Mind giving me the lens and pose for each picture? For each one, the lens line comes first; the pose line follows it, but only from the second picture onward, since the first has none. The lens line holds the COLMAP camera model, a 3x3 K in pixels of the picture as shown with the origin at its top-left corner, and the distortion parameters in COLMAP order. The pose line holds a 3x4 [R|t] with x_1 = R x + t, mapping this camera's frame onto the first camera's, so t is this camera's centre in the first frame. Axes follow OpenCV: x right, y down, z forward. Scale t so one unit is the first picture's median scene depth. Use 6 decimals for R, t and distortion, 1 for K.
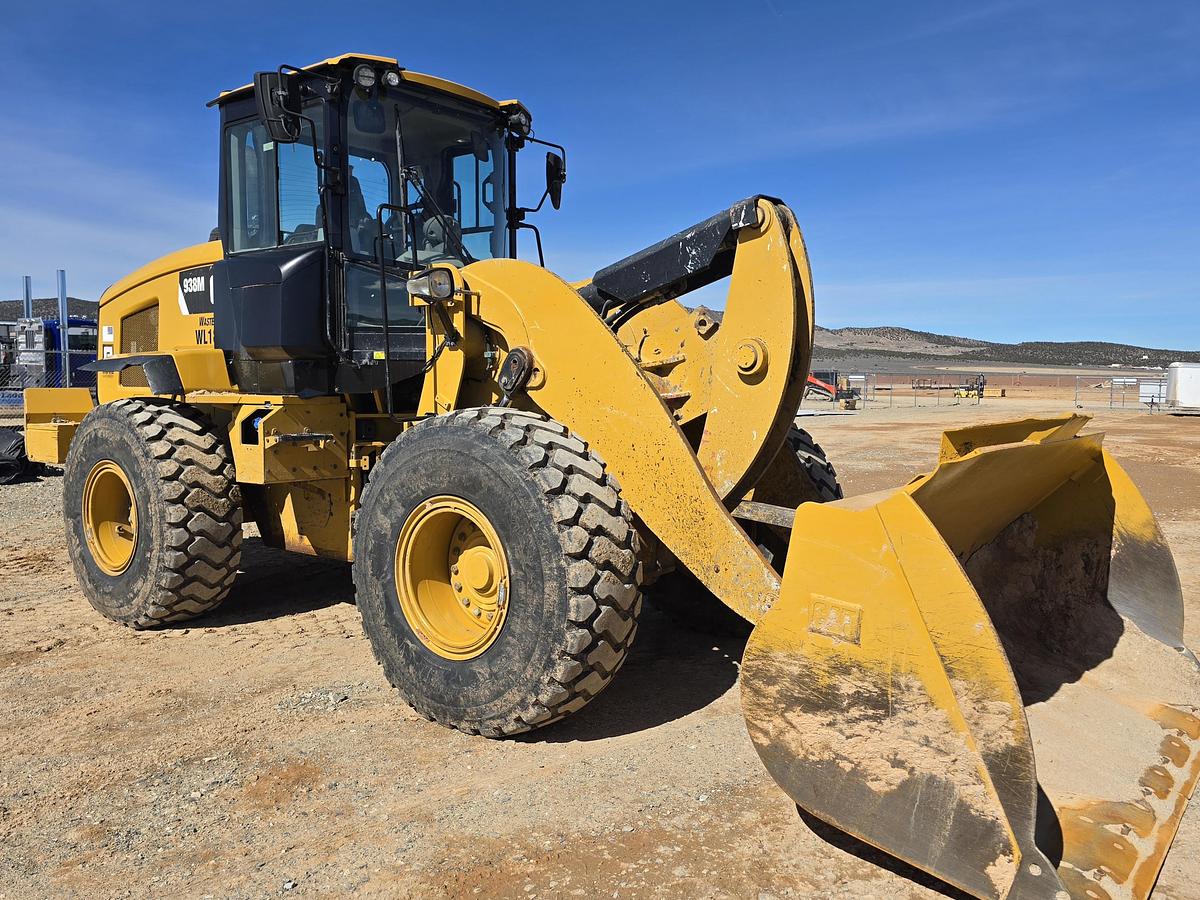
lens RADIAL K [[949.7, 0, 599.0], [0, 949.7, 424.3], [0, 0, 1]] dist [0.095652, -0.097032]
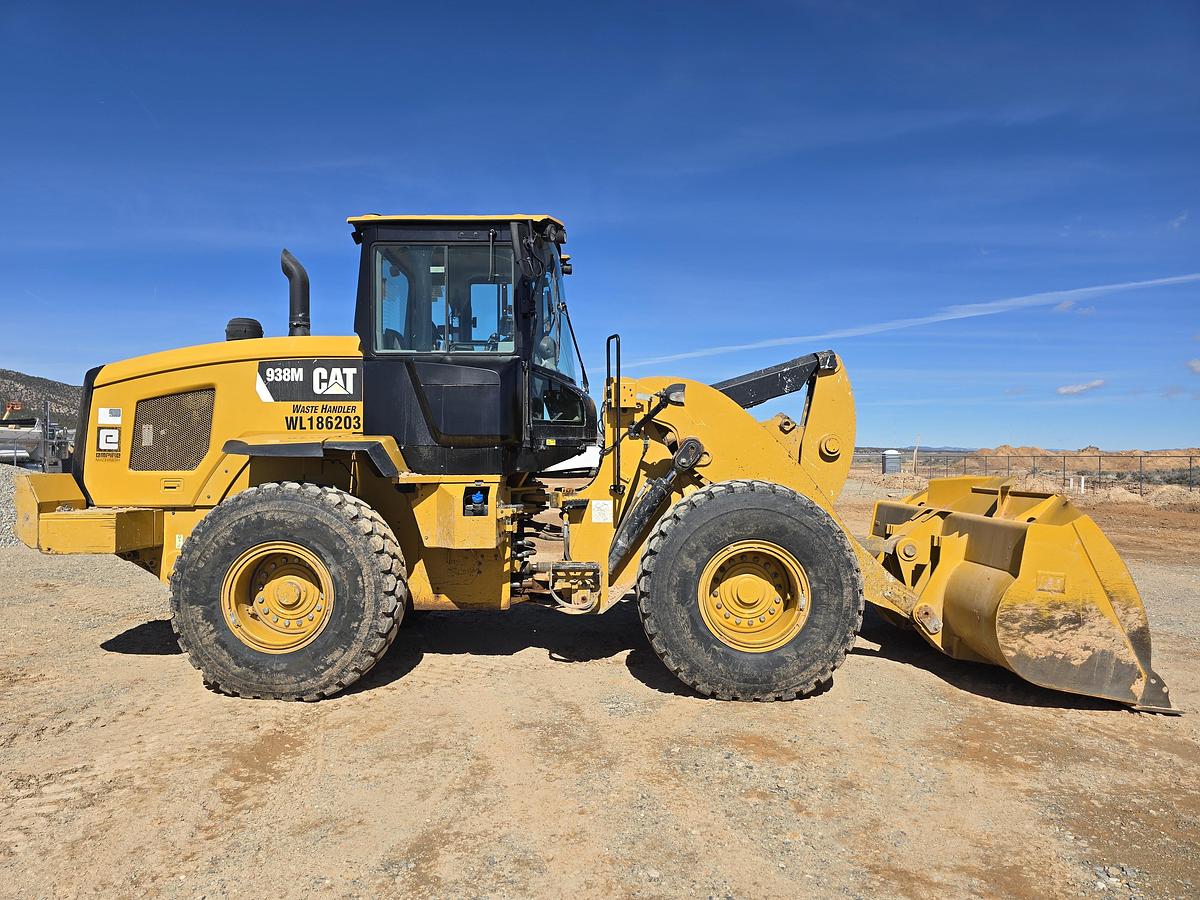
lens RADIAL K [[796.2, 0, 572.5], [0, 796.2, 429.8], [0, 0, 1]] dist [0.080656, -0.059452]
pose [[0.806603, 0.012008, 0.590972, -1.172113], [0.032305, 0.997404, -0.064359, -0.025844], [-0.590211, 0.071004, 0.804121, 0.159372]]
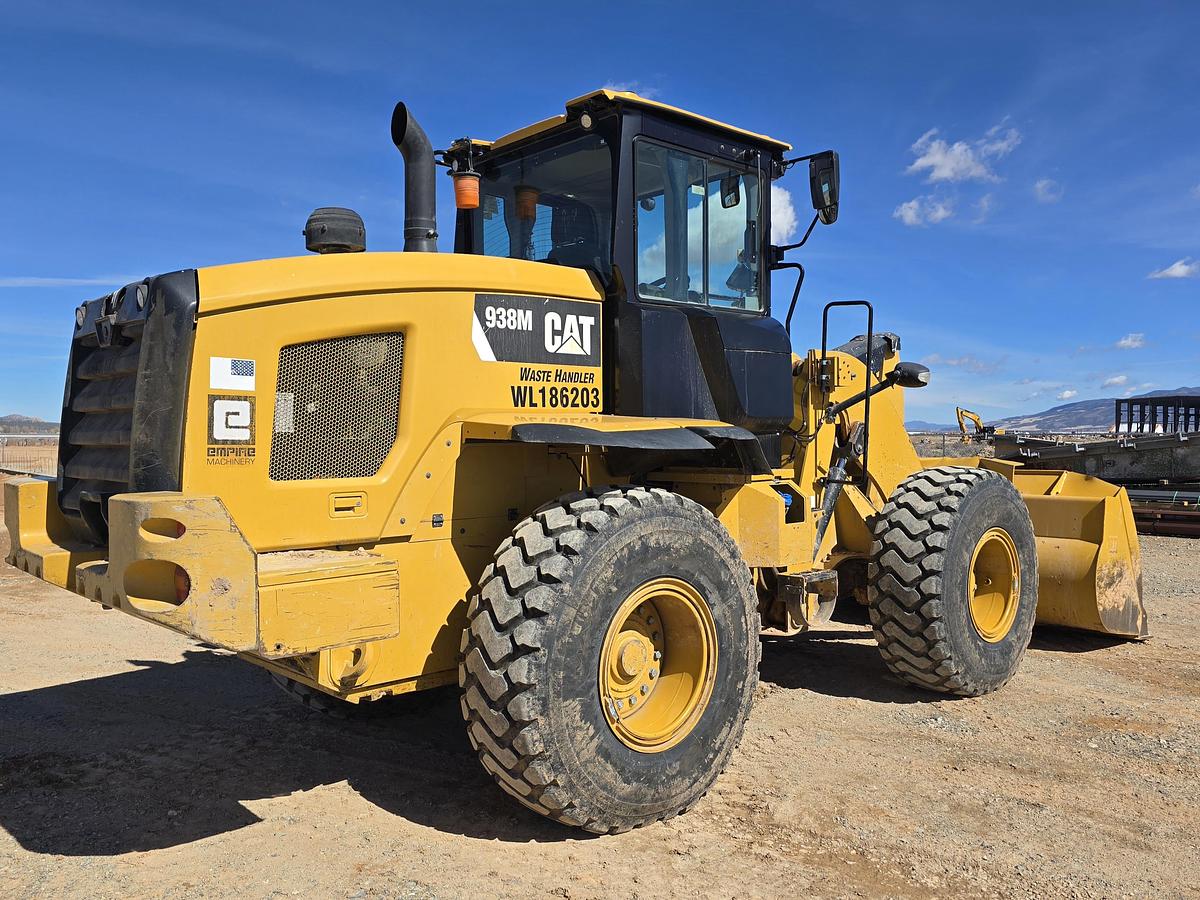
lens RADIAL K [[949.7, 0, 599.0], [0, 949.7, 424.3], [0, 0, 1]] dist [0.095652, -0.097032]
pose [[0.185933, 0.005801, 0.982545, -1.799323], [0.055028, 0.998352, -0.016307, -0.096414], [-0.981020, 0.057100, 0.185307, 1.390852]]
